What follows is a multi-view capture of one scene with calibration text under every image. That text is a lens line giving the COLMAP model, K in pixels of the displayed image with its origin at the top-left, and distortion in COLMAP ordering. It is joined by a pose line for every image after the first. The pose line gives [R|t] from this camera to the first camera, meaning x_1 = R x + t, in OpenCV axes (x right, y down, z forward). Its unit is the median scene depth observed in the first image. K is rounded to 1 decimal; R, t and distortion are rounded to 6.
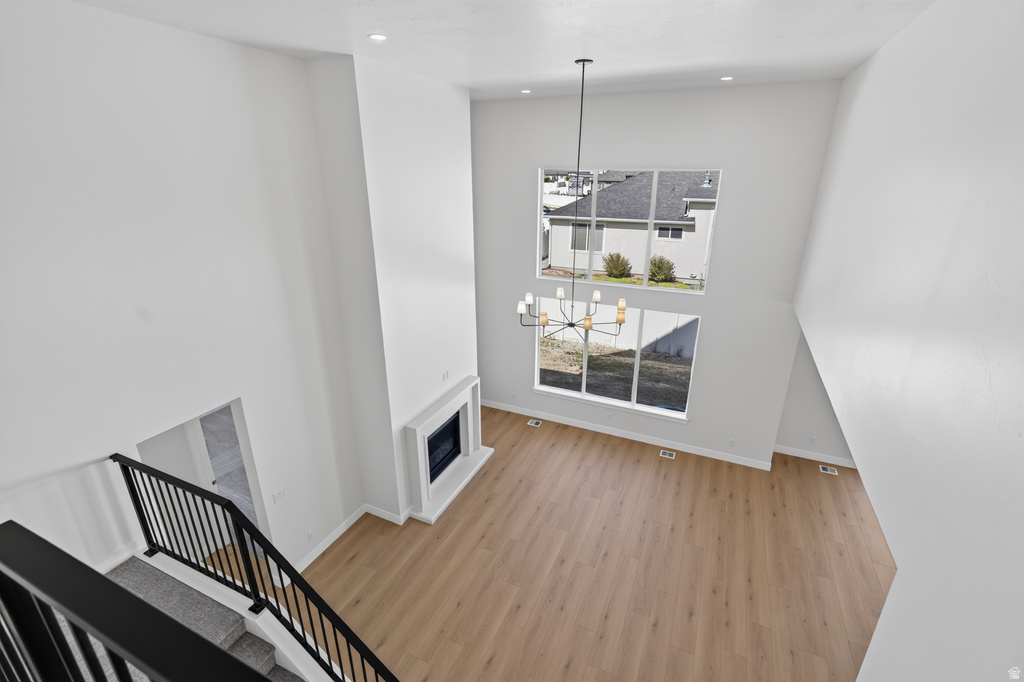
lens RADIAL K [[458.6, 0, 514.0], [0, 458.6, 335.3], [0, 0, 1]] dist [0.001192, 0.001094]
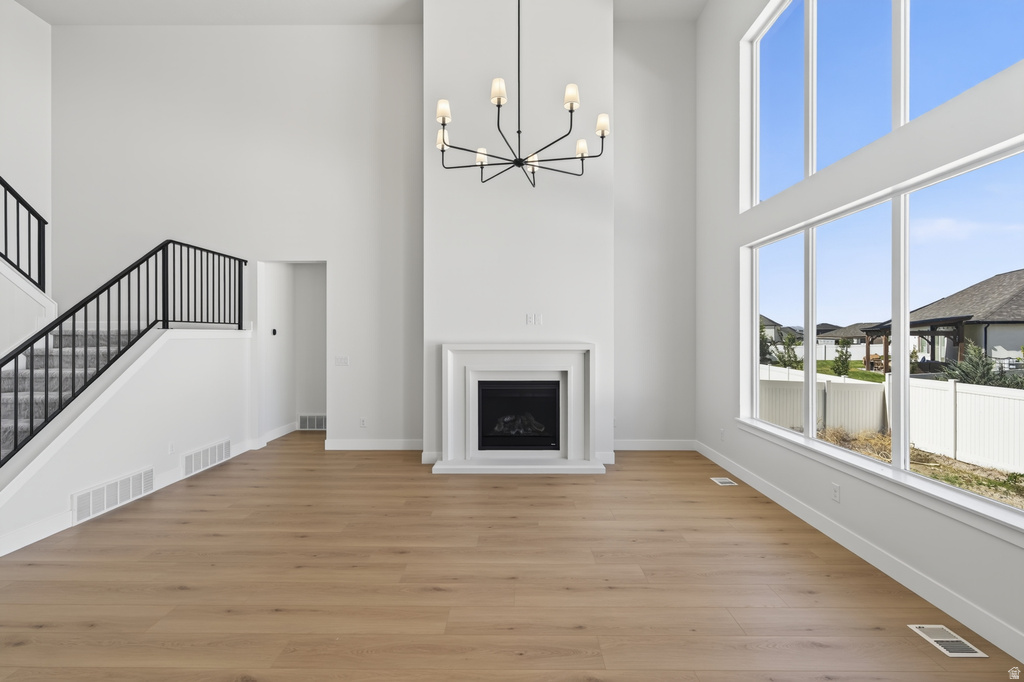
lens RADIAL K [[458.6, 0, 514.0], [0, 458.6, 335.3], [0, 0, 1]] dist [0.001192, 0.001094]
pose [[0.405371, -0.002122, -0.914150, 0.522297], [-0.308836, 0.940884, -0.139134, 0.217207], [0.860404, 0.338723, 0.380751, 0.632560]]
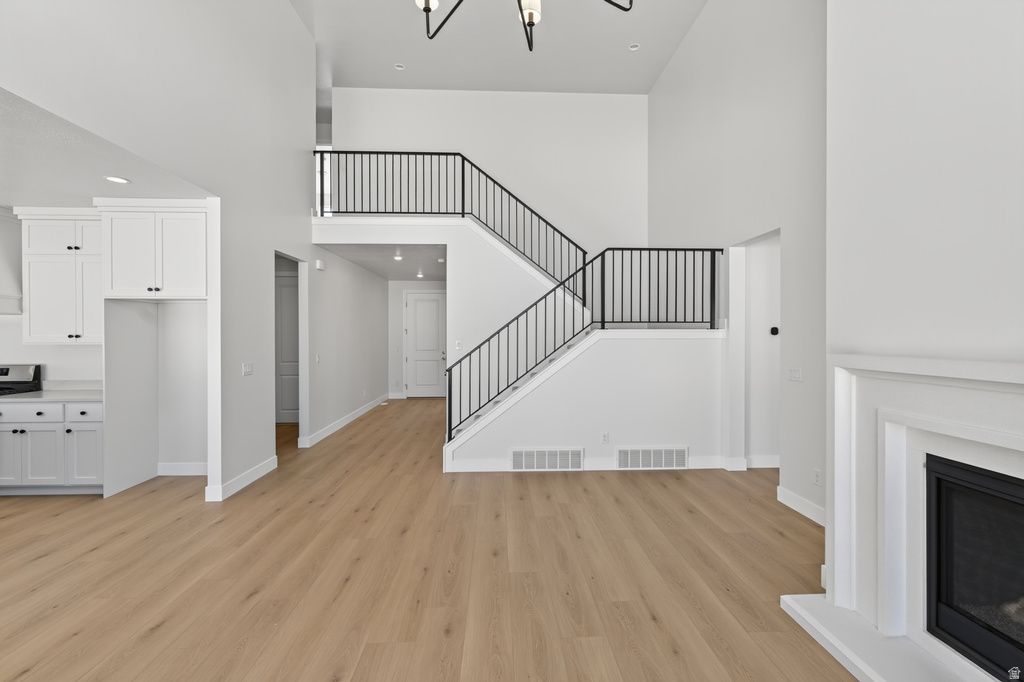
lens RADIAL K [[458.6, 0, 514.0], [0, 458.6, 335.3], [0, 0, 1]] dist [0.001192, 0.001094]
pose [[-0.892293, -0.001740, -0.451454, 0.185684], [-0.155266, 0.940174, 0.303258, 0.085389], [0.423917, 0.340690, -0.839181, 0.993934]]
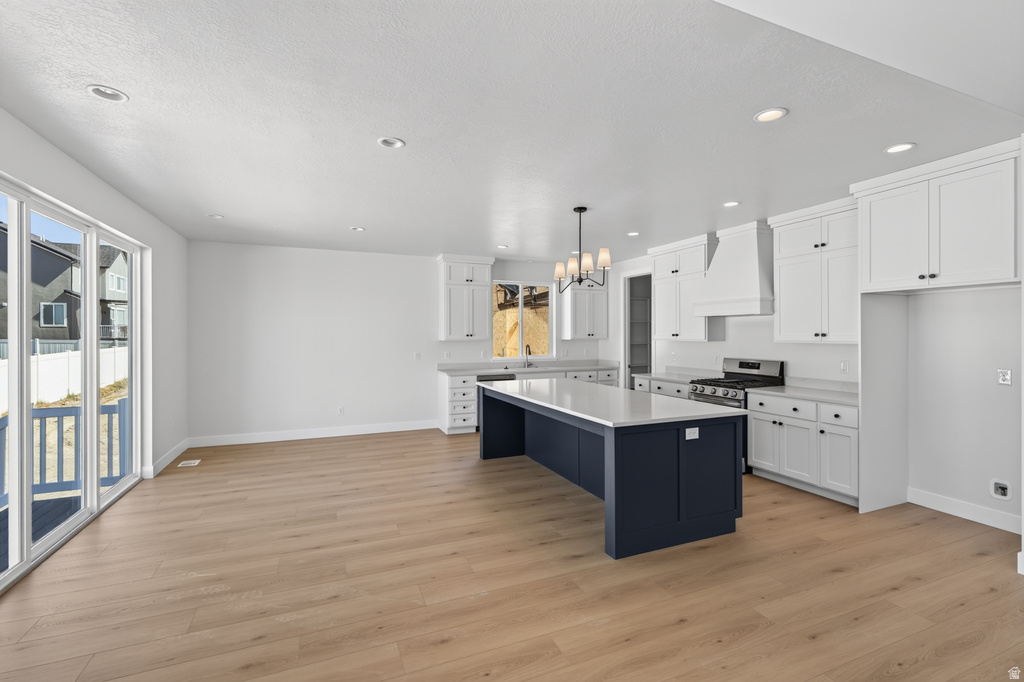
lens RADIAL K [[458.6, 0, 514.0], [0, 458.6, 335.3], [0, 0, 1]] dist [0.001192, 0.001094]
pose [[-0.736614, -0.002324, 0.676309, 0.321600], [0.229283, 0.939916, 0.252958, 0.119218], [-0.636261, 0.341399, -0.691822, 0.904689]]
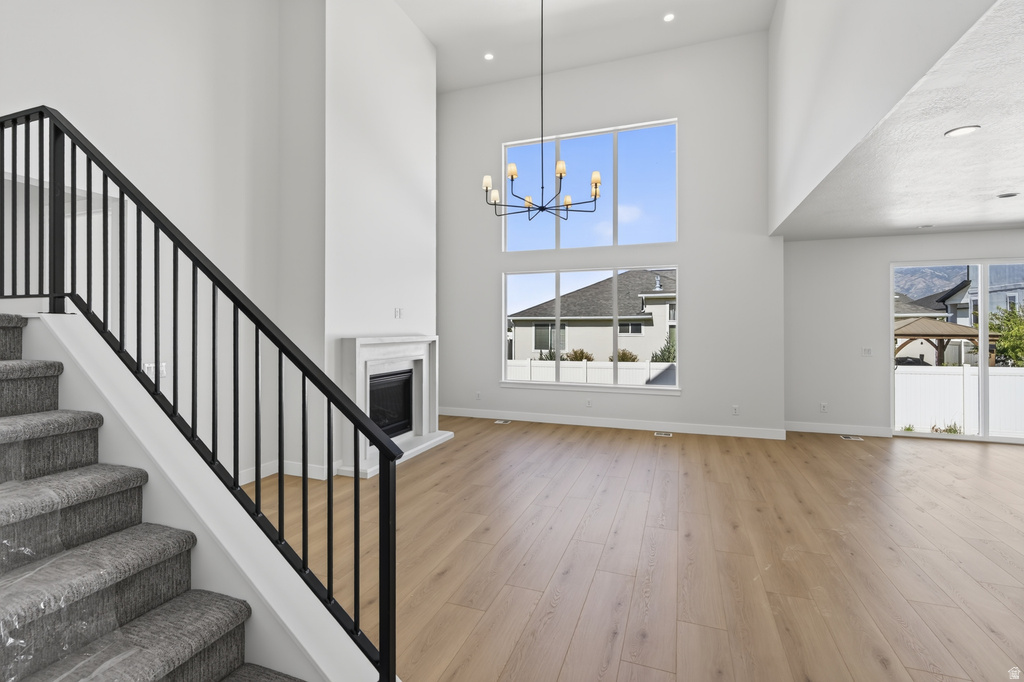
lens RADIAL K [[459.5, 0, 511.8], [0, 459.5, 326.1], [0, 0, 1]] dist [0.001218, 0.000267]
pose [[0.997117, -0.001603, 0.075864, -0.003056], [0.027559, 0.939161, -0.342371, 0.377986], [-0.070700, 0.343475, 0.936497, 0.182423]]
